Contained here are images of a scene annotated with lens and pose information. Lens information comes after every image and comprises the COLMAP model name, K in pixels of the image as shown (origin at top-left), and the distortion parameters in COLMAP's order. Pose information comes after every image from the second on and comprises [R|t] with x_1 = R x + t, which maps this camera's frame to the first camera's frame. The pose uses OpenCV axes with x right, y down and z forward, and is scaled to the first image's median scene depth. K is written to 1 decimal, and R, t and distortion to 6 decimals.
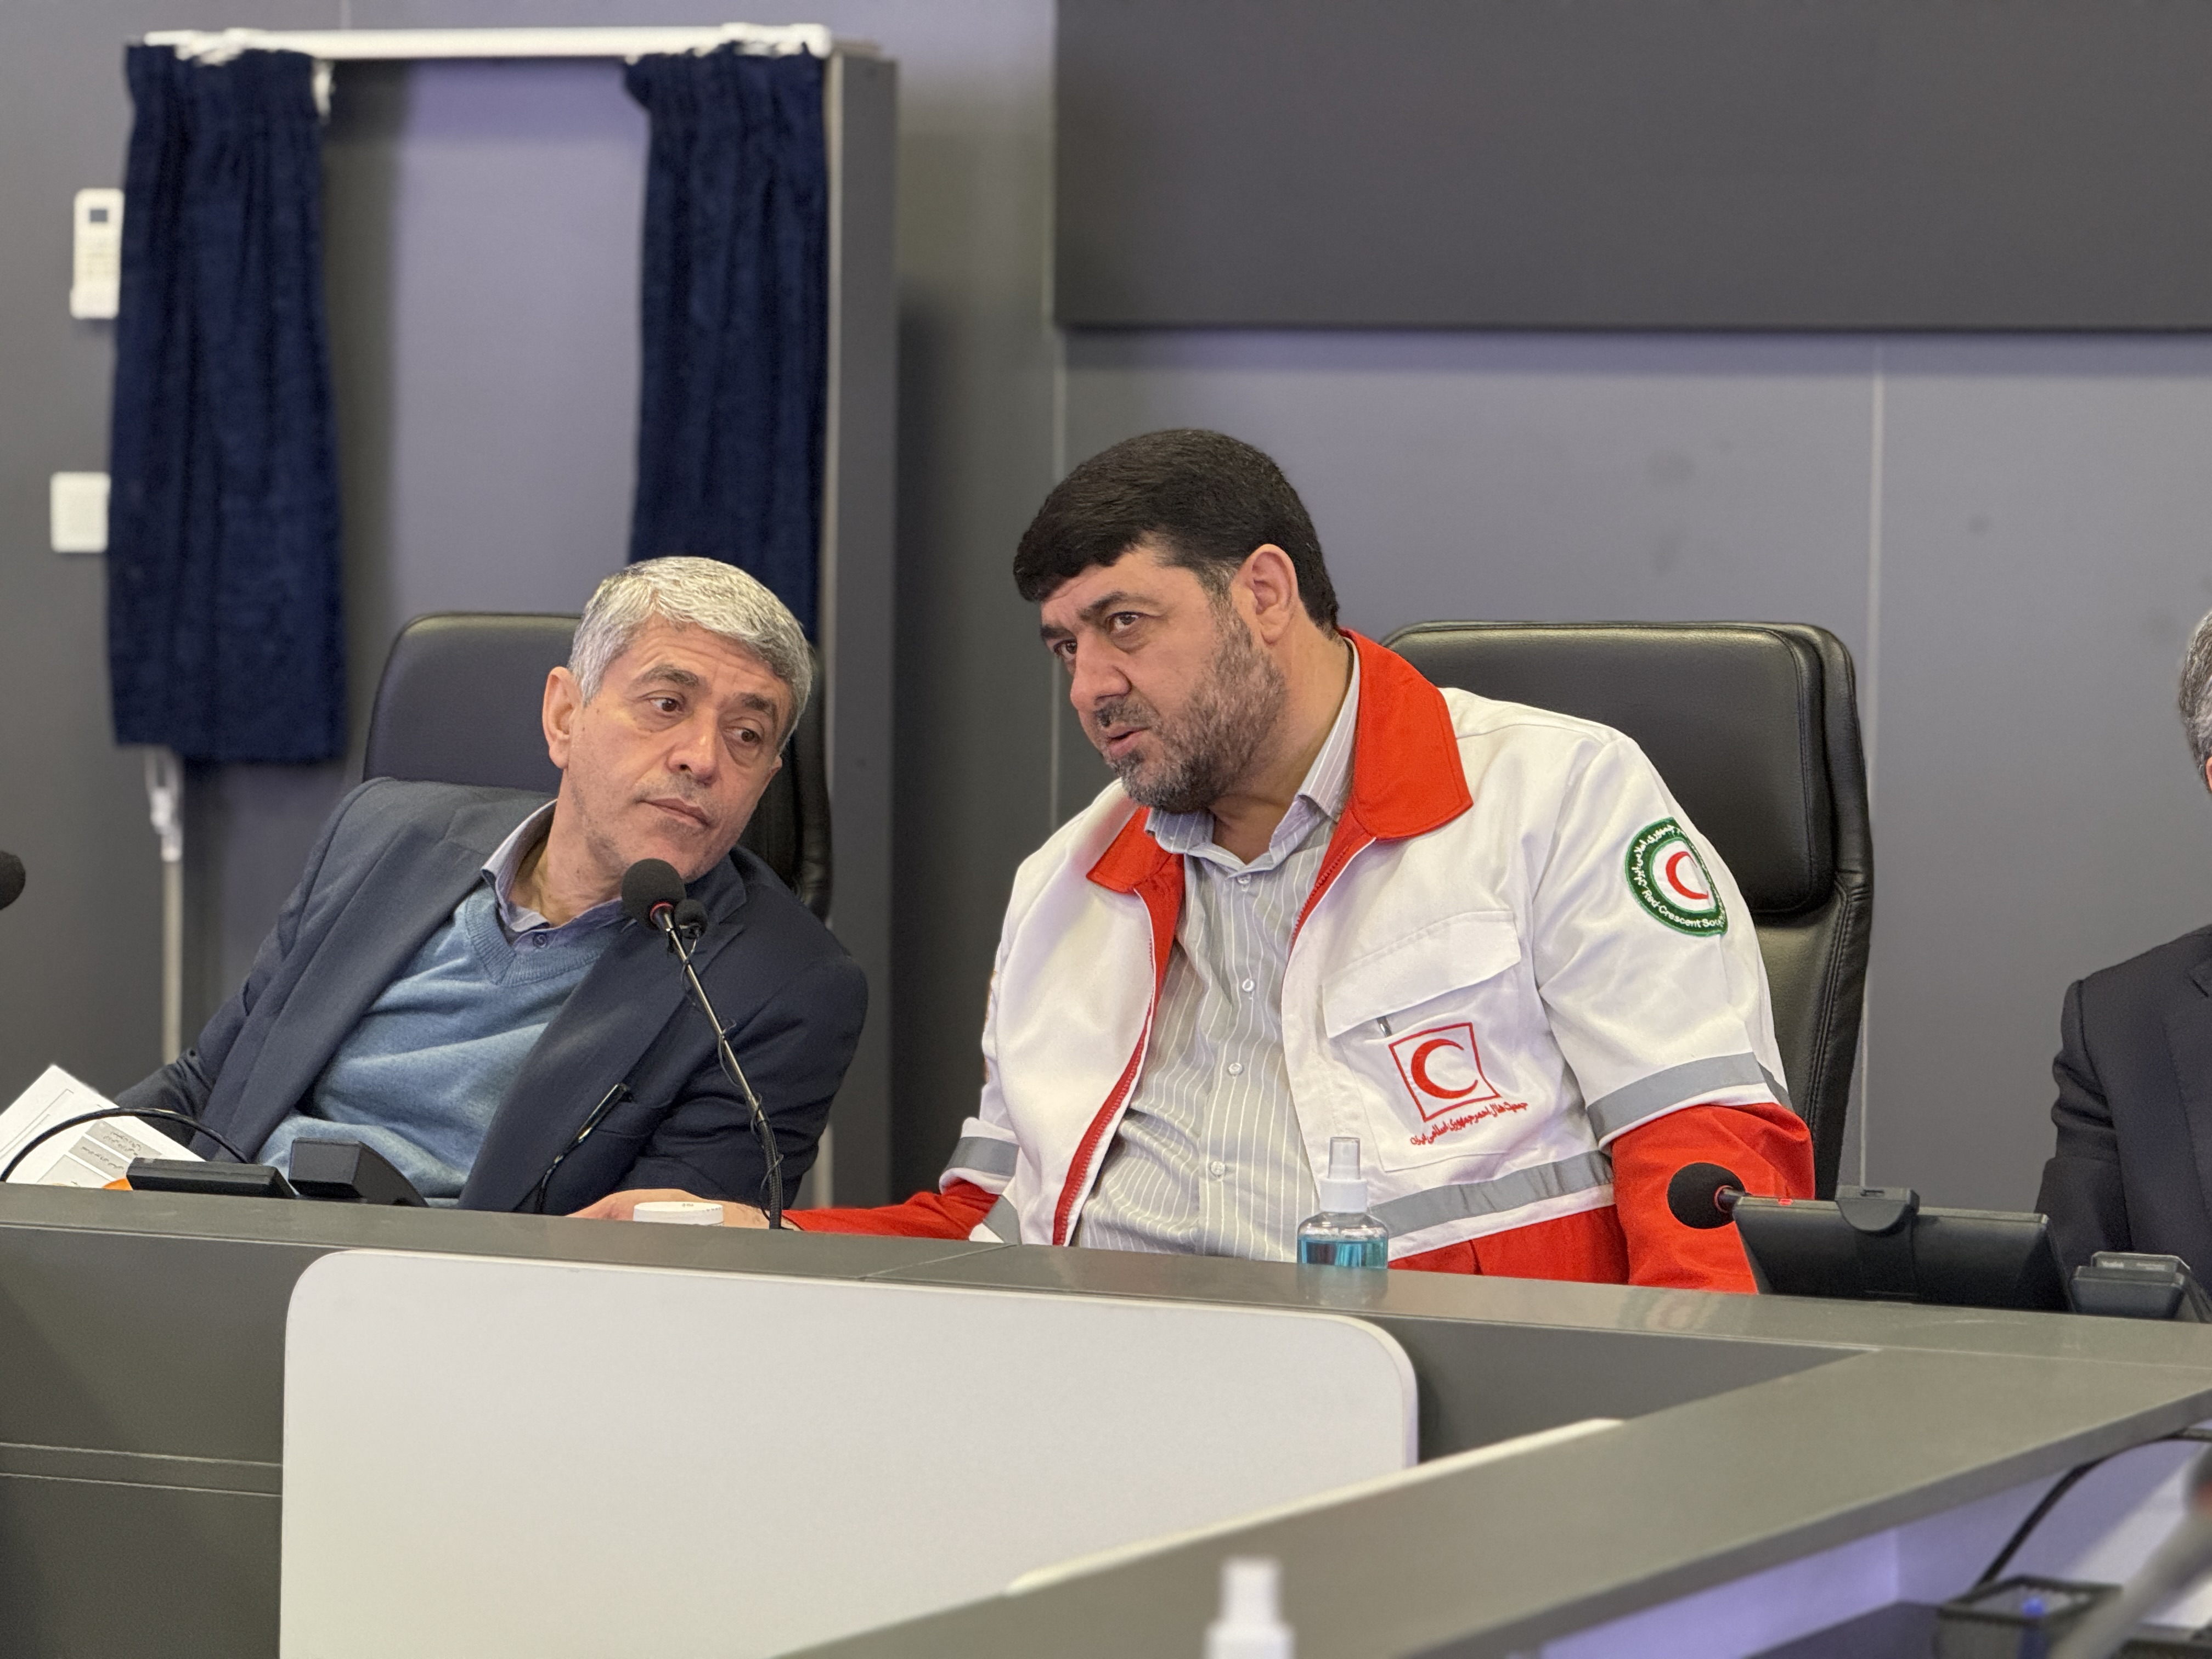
lens RADIAL K [[7644.5, 0, 1104.2], [0, 7644.5, 522.7], [0, 0, 1]] dist [0.452259, 1.030888]
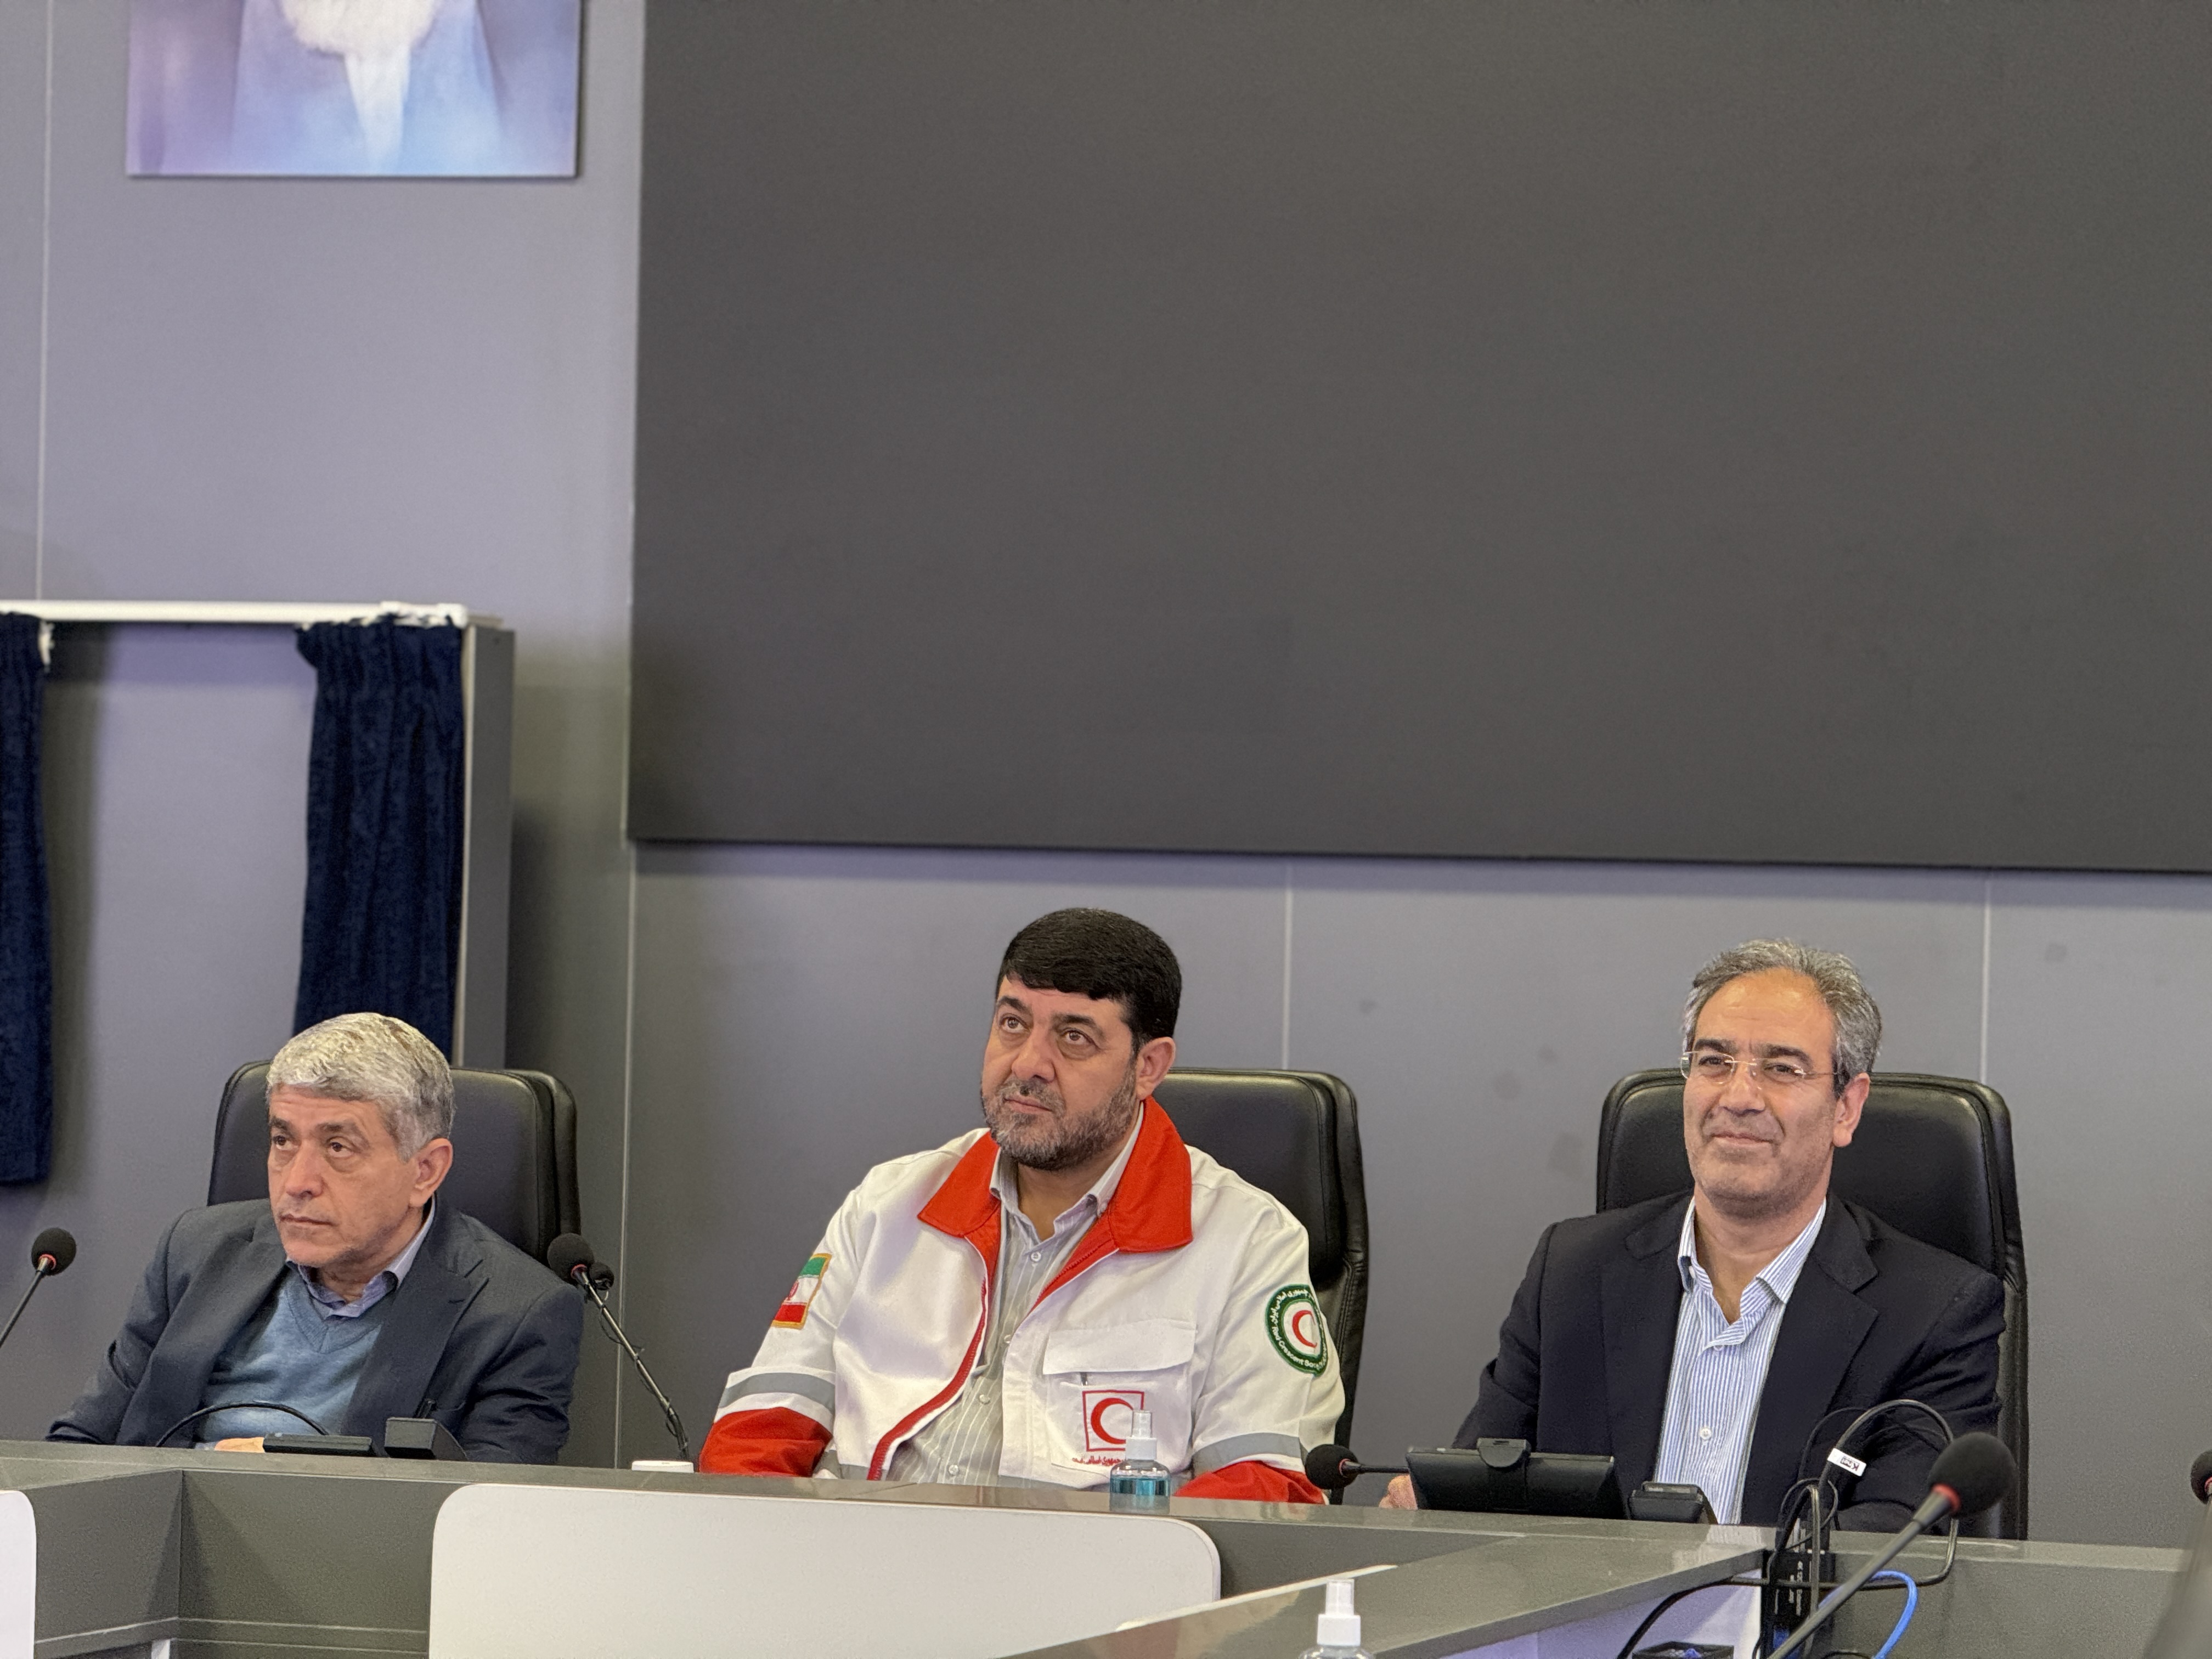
lens RADIAL K [[7732.9, 0, 1106.0], [0, 7732.9, 829.5], [0, 0, 1]] dist [2.606348, -68.160385]
pose [[0.990082, 0.012540, 0.139929, -0.112942], [-0.009637, 0.999724, -0.021405, -0.000328], [-0.140159, 0.019844, 0.989930, -0.306886]]
